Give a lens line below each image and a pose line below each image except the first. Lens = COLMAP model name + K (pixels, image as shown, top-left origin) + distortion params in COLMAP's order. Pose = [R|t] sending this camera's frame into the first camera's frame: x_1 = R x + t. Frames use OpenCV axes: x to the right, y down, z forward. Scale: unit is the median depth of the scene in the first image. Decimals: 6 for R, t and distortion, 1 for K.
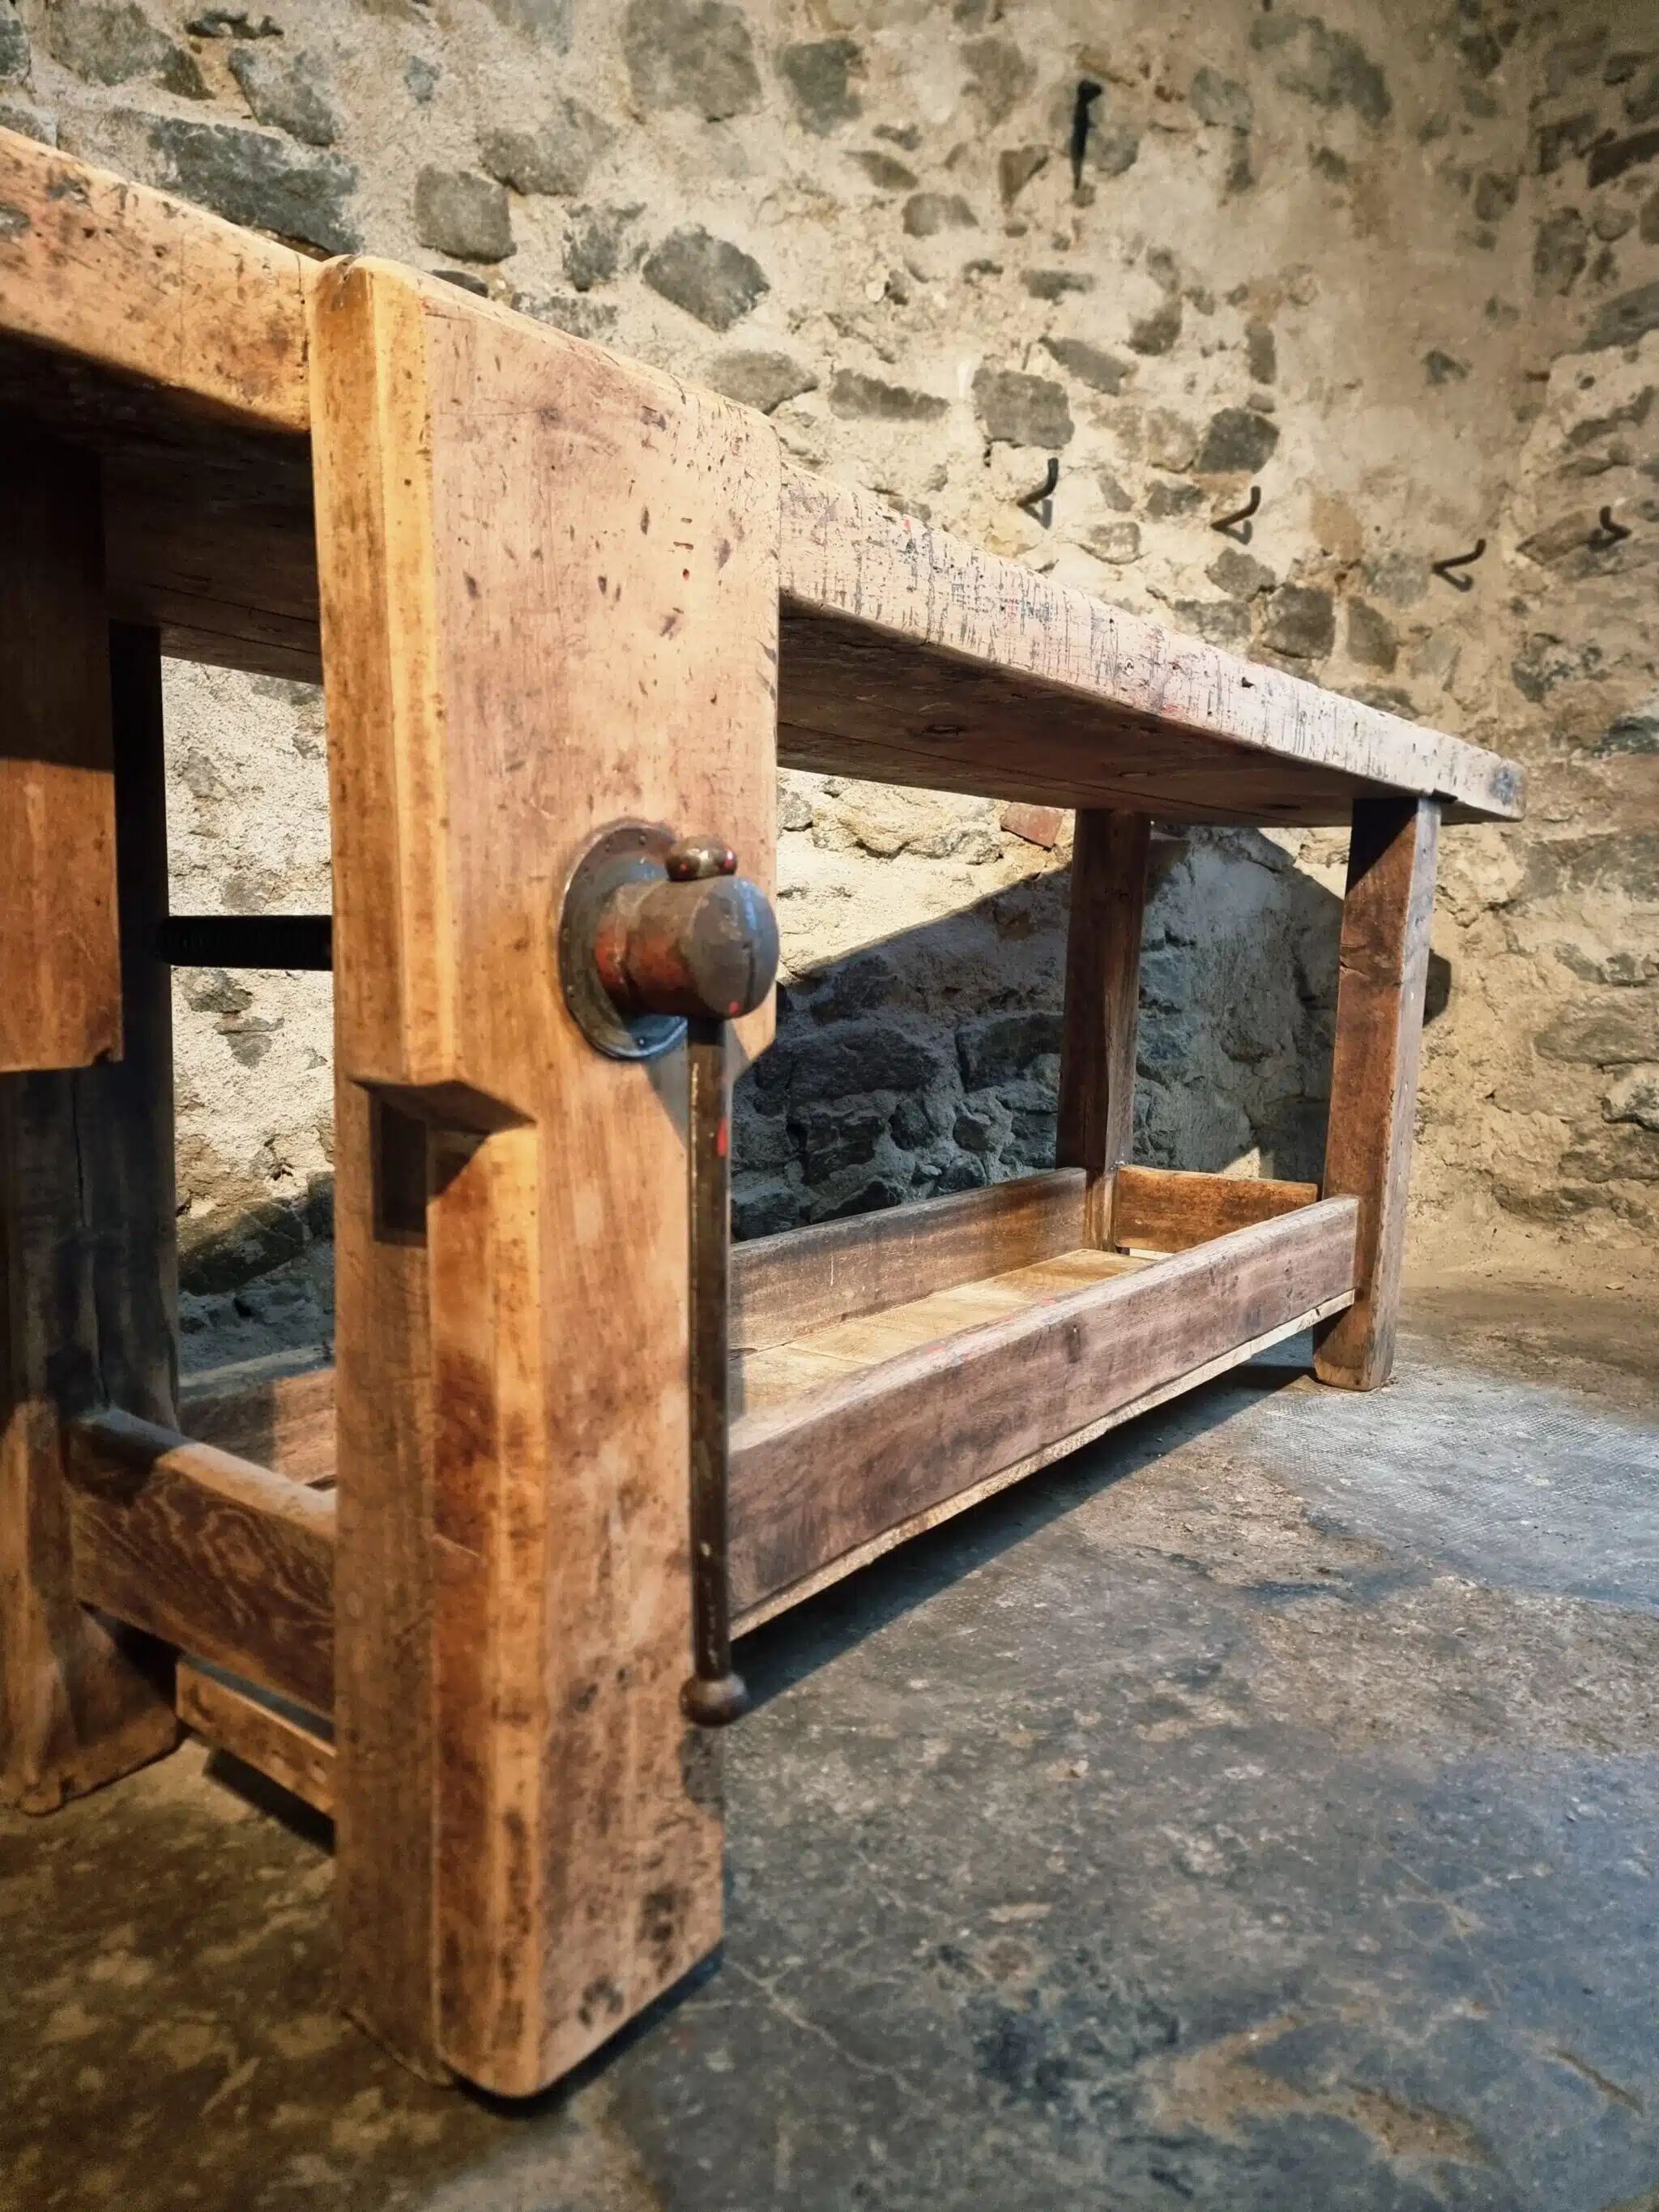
lens RADIAL K [[1538.1, 0, 801.8], [0, 1538.1, 1101.4], [0, 0, 1]] dist [0.072169, -0.063297]
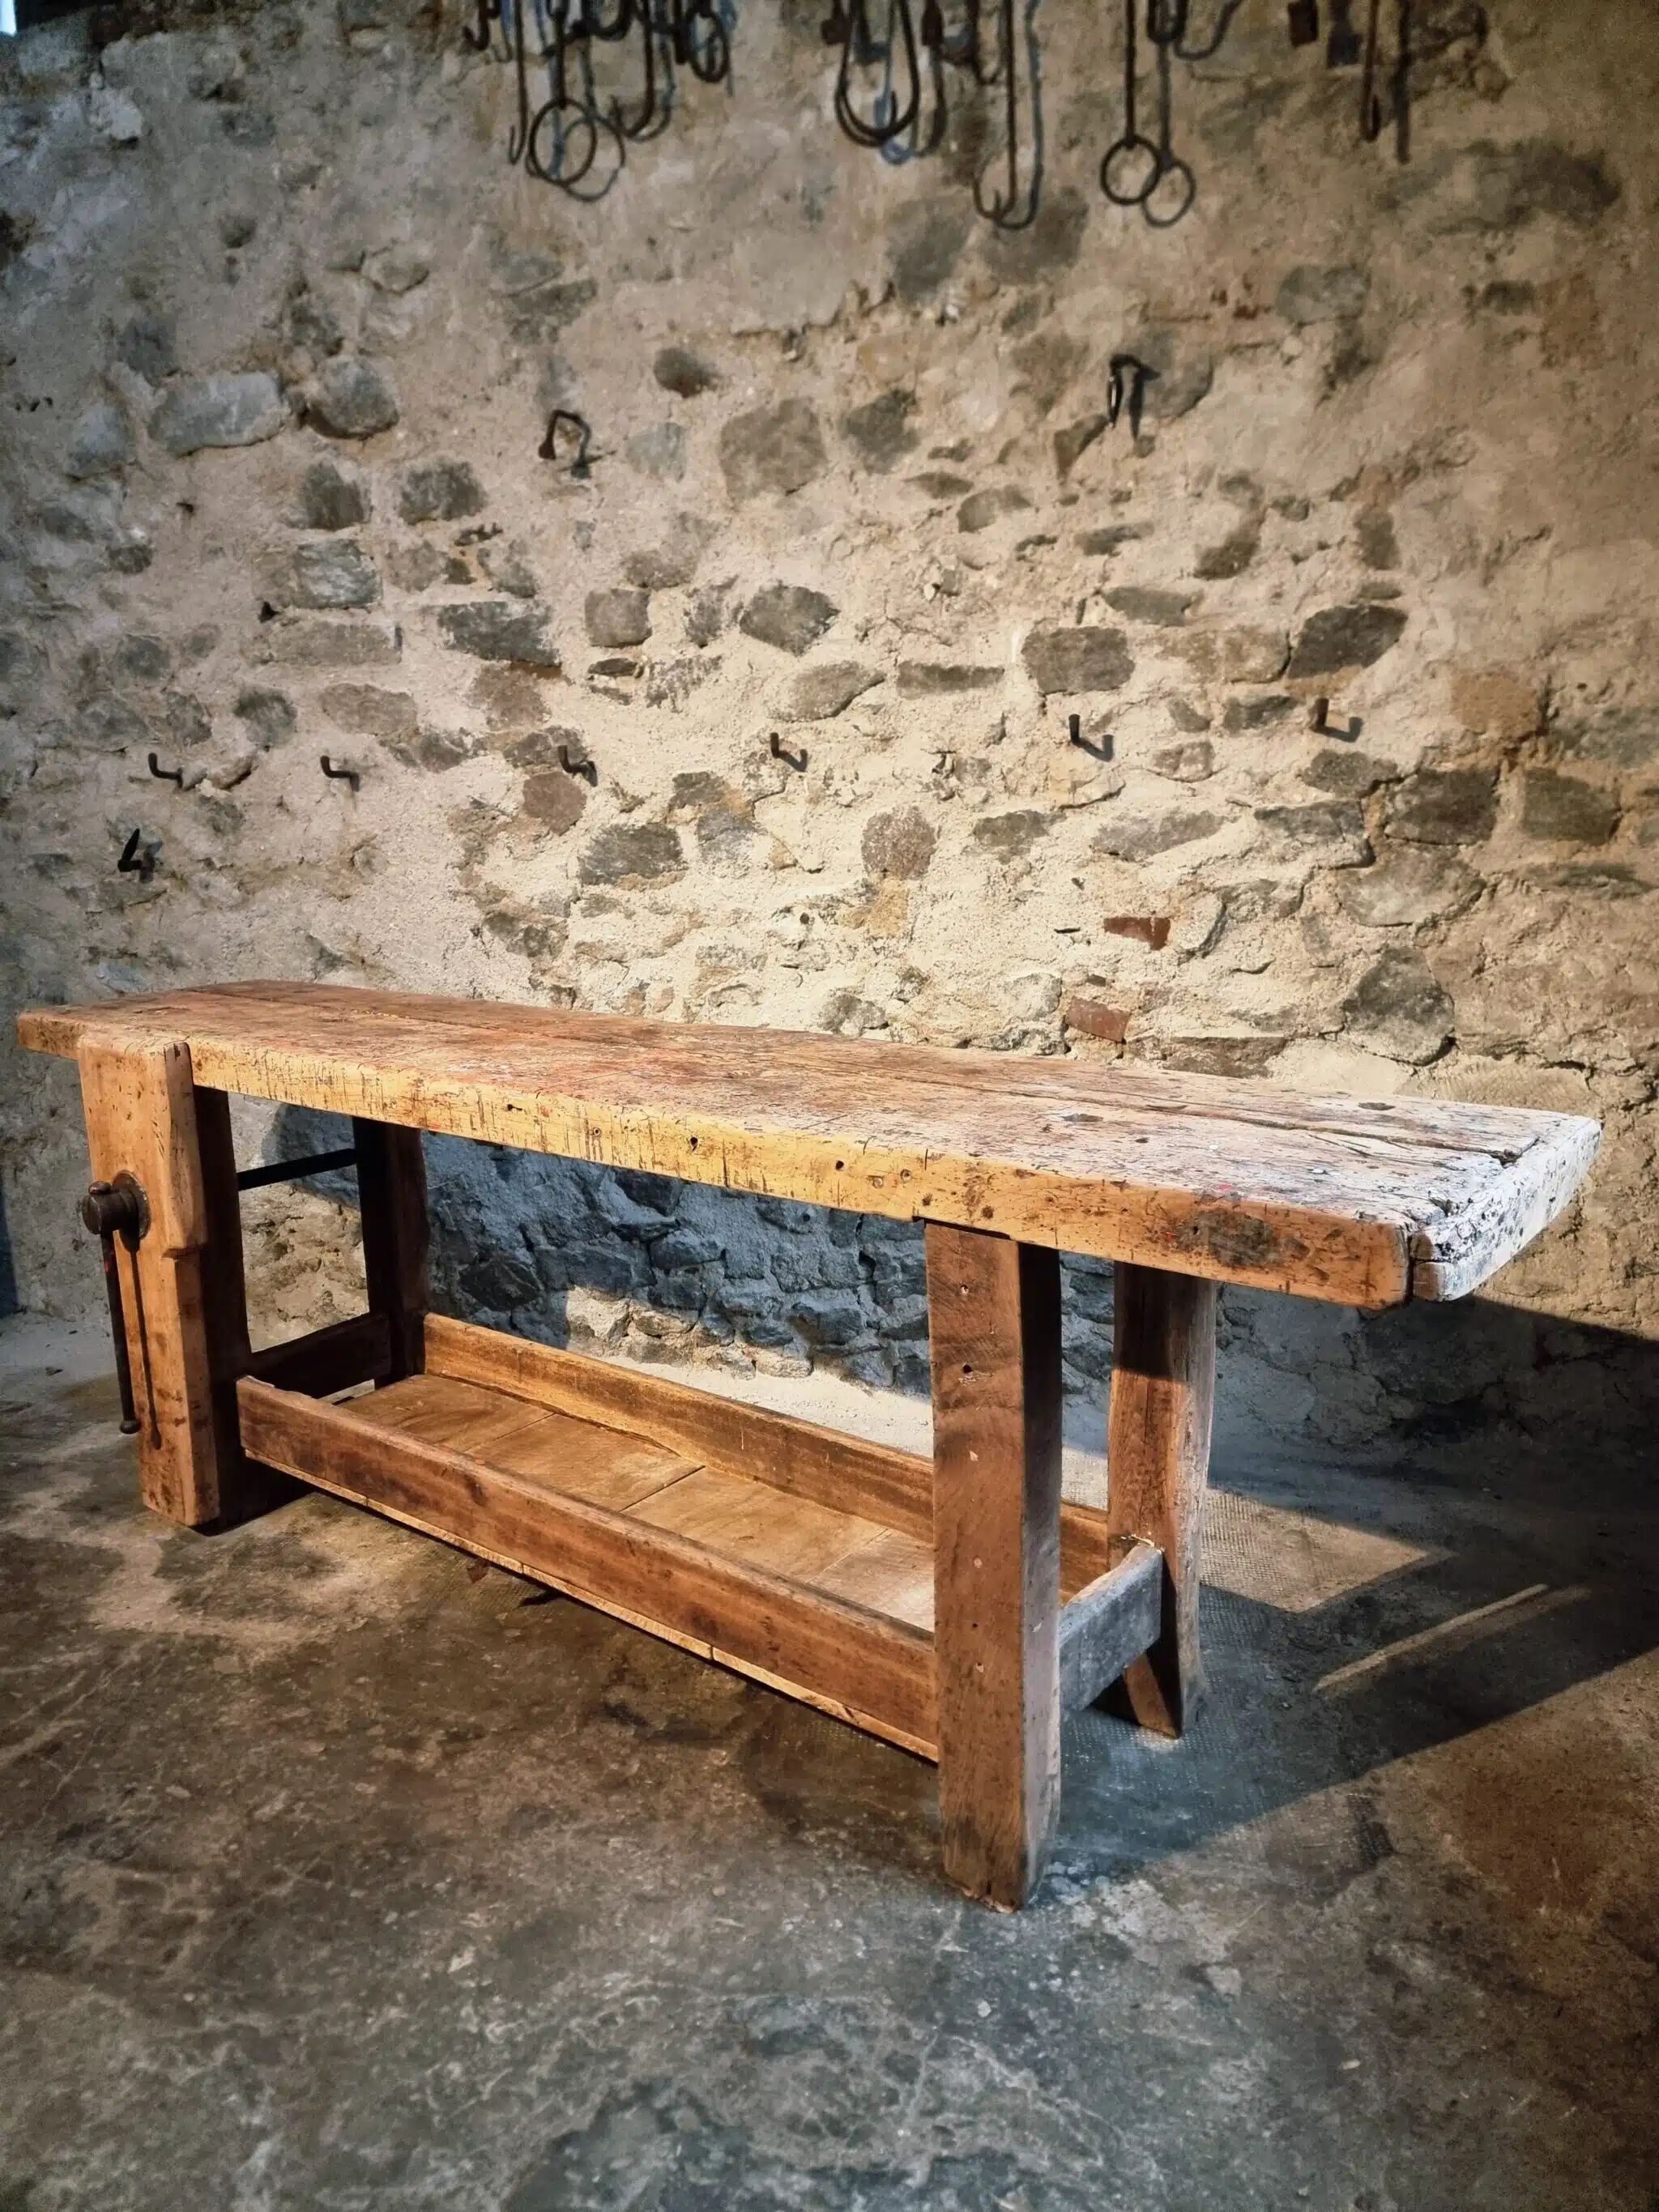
lens RADIAL K [[1542.3, 0, 796.0], [0, 1542.3, 1114.6], [0, 0, 1]] dist [0.079399, -0.069660]
pose [[0.725407, 0.121004, -0.677601, 0.870893], [-0.039744, 0.990147, 0.134271, -0.294141], [0.687172, -0.070470, 0.723069, 0.045933]]
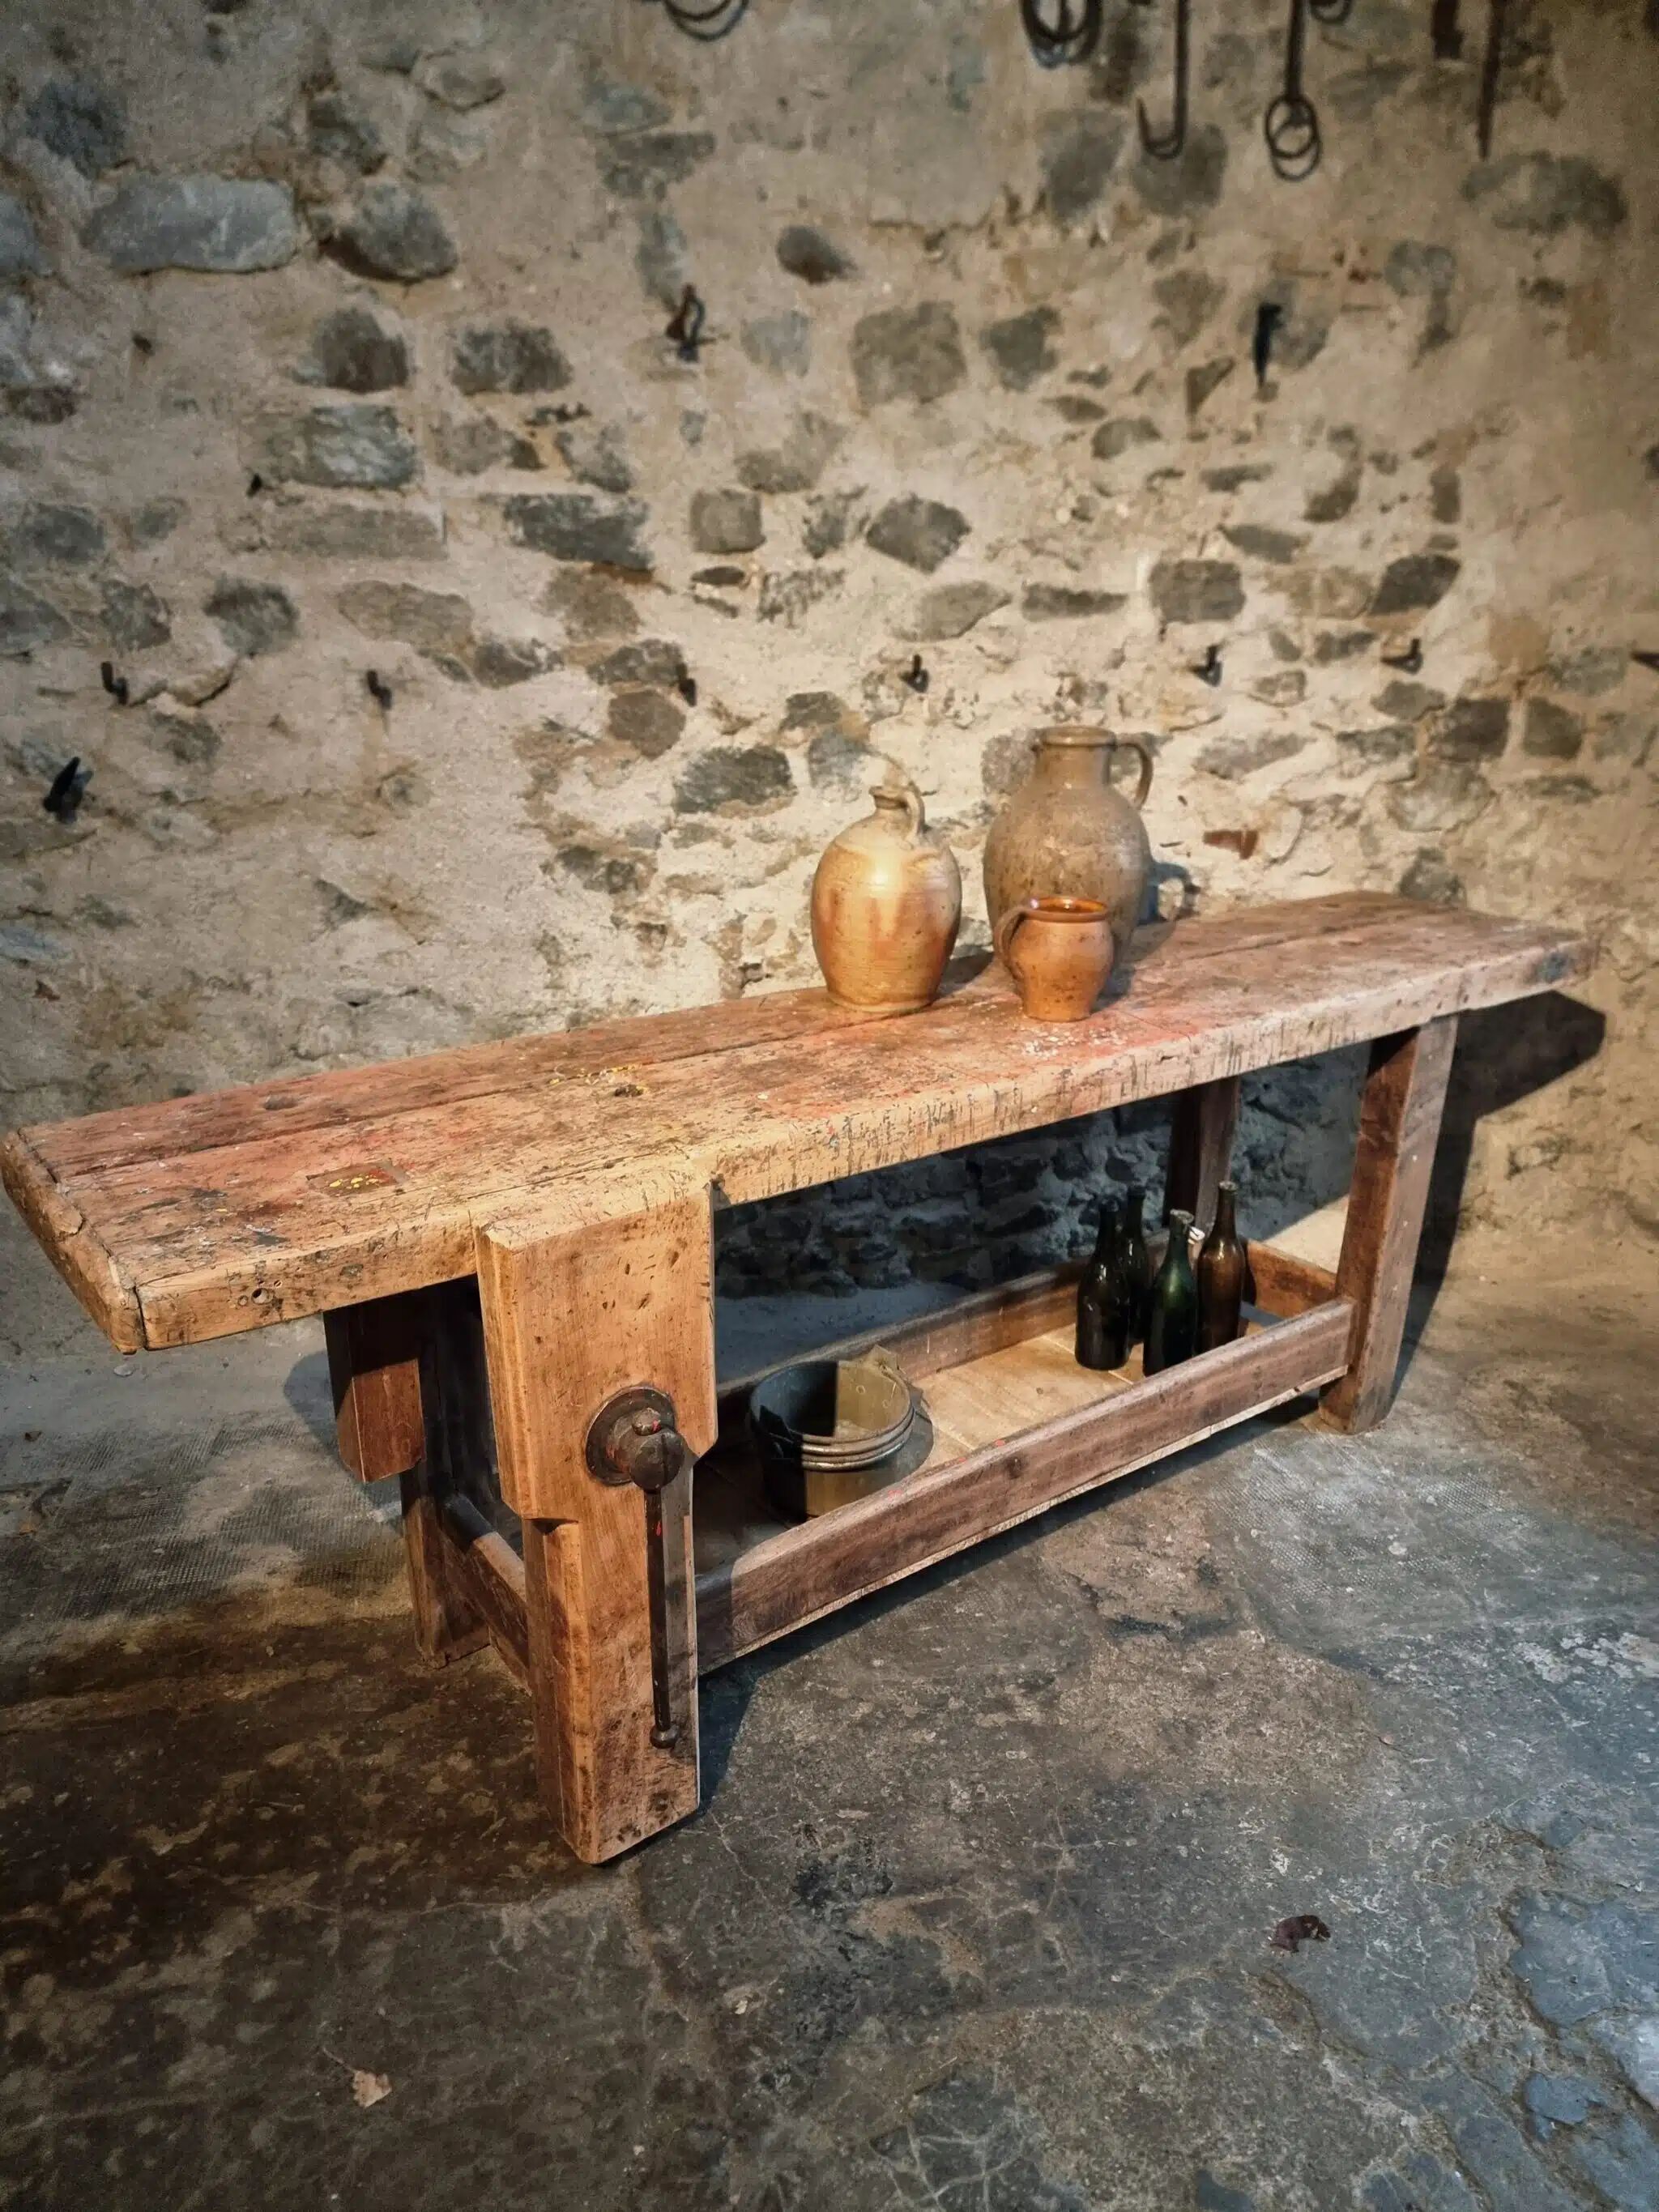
lens RADIAL K [[1550.9, 0, 825.1], [0, 1550.9, 1132.8], [0, 0, 1]] dist [0.064048, -0.054507]
pose [[0.960977, 0.084340, -0.263458, 0.243090], [-0.019060, 0.970313, 0.241101, -0.361990], [0.275971, -0.226671, 0.934056, -0.314386]]
